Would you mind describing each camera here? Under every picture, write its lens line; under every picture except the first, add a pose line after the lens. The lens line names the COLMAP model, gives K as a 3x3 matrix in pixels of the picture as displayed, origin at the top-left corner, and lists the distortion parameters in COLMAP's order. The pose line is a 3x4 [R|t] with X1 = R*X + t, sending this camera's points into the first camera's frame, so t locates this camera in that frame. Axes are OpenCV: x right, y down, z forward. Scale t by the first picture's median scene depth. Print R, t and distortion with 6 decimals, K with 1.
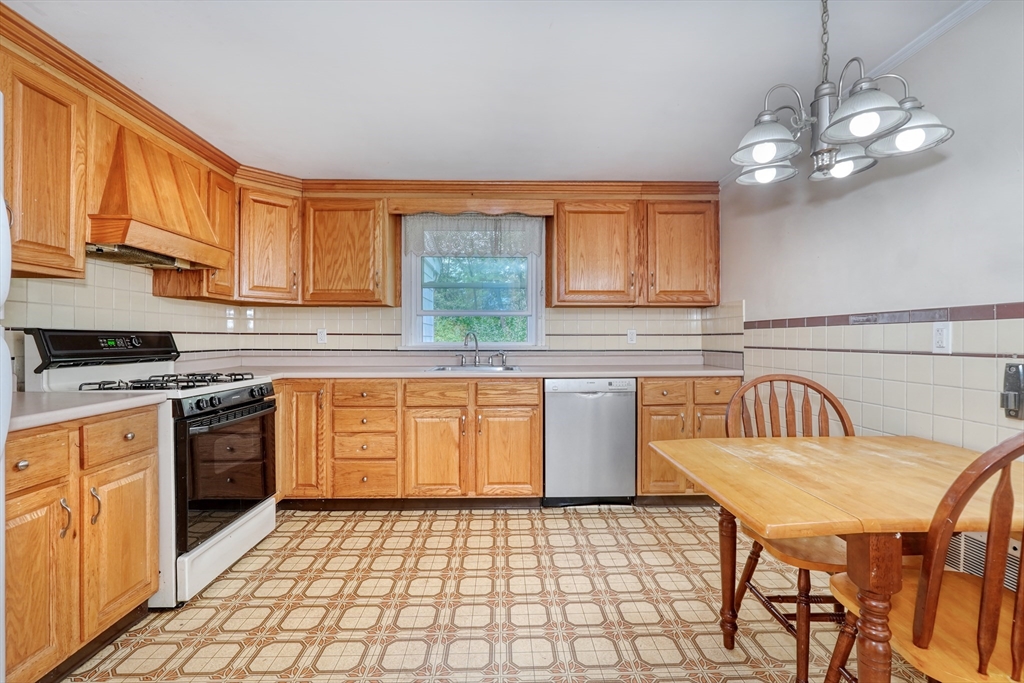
lens RADIAL K [[448.9, 0, 512.0], [0, 448.9, 341.5], [0, 0, 1]] dist [-0.012323, 0.001368]
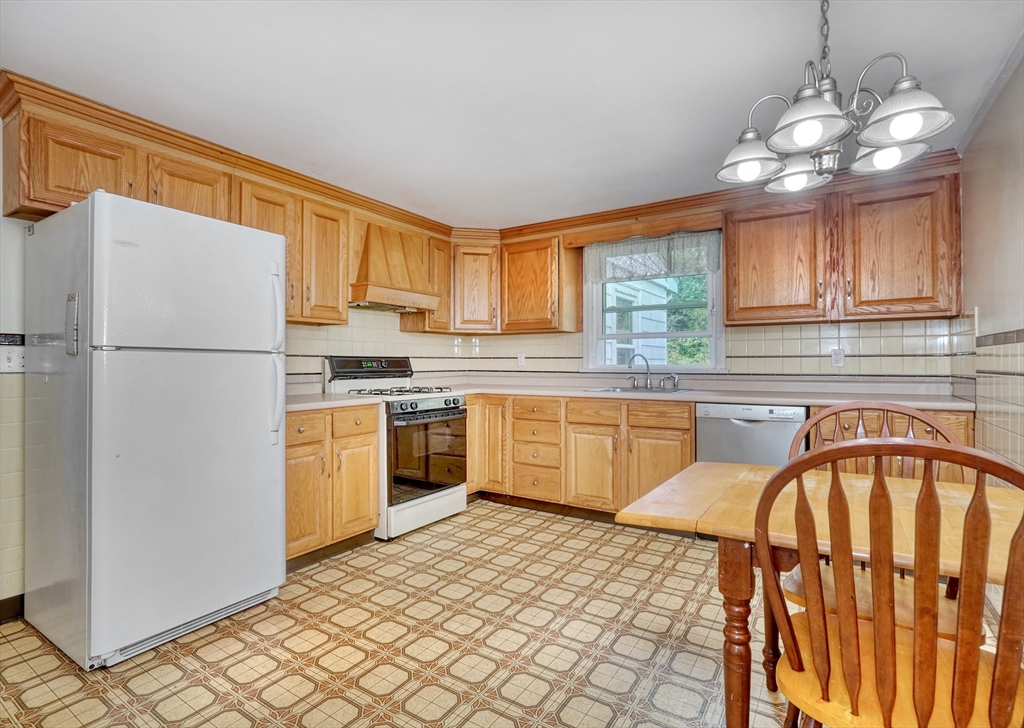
lens RADIAL K [[493.1, 0, 512.7], [0, 493.1, 366.4], [0, 0, 1]] dist [-0.020764, 0.000471]
pose [[0.824863, 0.002340, -0.565327, 0.343724], [-0.001629, 0.999997, 0.001762, 0.004412], [0.565330, -0.000533, 0.824865, -0.084649]]
